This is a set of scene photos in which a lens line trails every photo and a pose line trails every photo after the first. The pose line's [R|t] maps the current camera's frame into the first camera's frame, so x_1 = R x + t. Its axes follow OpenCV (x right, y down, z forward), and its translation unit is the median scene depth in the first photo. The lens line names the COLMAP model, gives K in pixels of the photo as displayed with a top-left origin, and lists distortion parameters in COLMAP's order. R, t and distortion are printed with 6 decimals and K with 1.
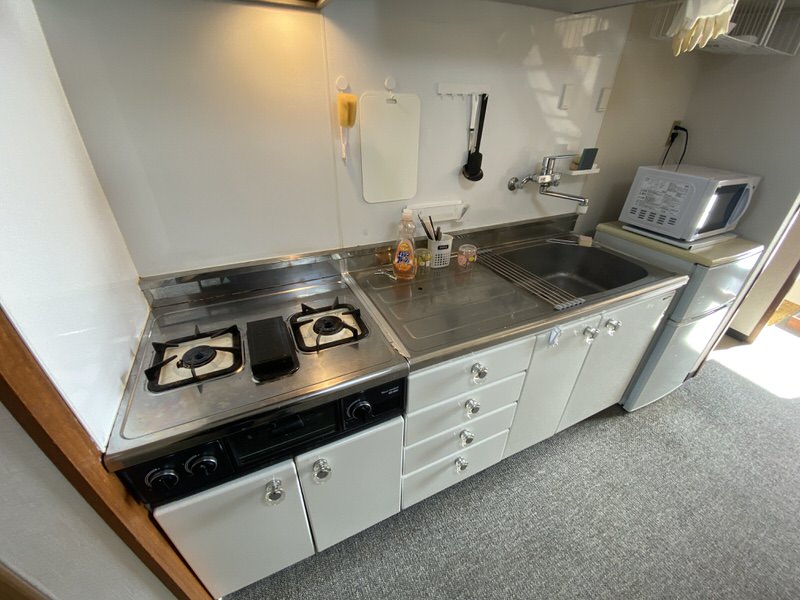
lens RADIAL K [[326.1, 0, 400.0], [0, 326.1, 300.0], [0, 0, 1]] dist [0.016272, -0.018562]
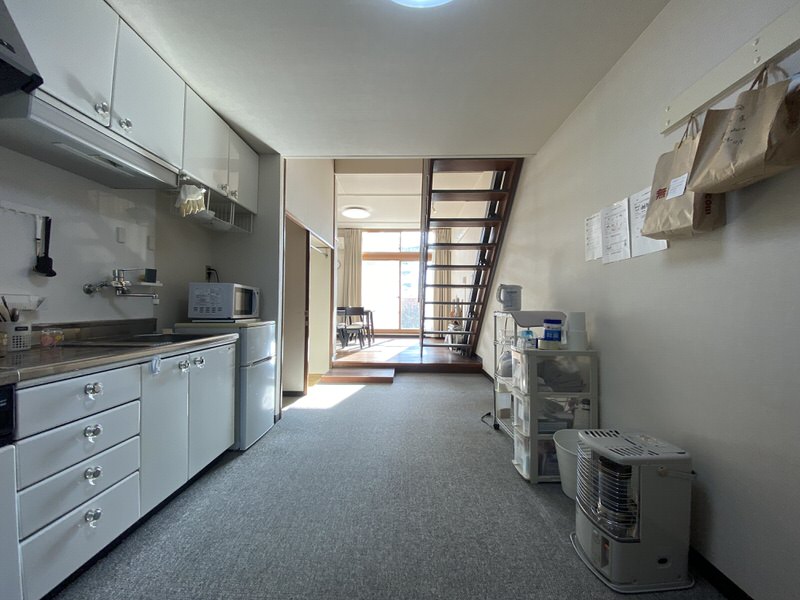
lens RADIAL K [[326.1, 0, 400.0], [0, 326.1, 300.0], [0, 0, 1]] dist [0.016272, -0.018562]
pose [[0.451390, -0.004818, 0.892314, -0.234353], [0.460967, 0.857480, -0.228557, 0.540732], [-0.764040, 0.514495, 0.389278, -0.372956]]
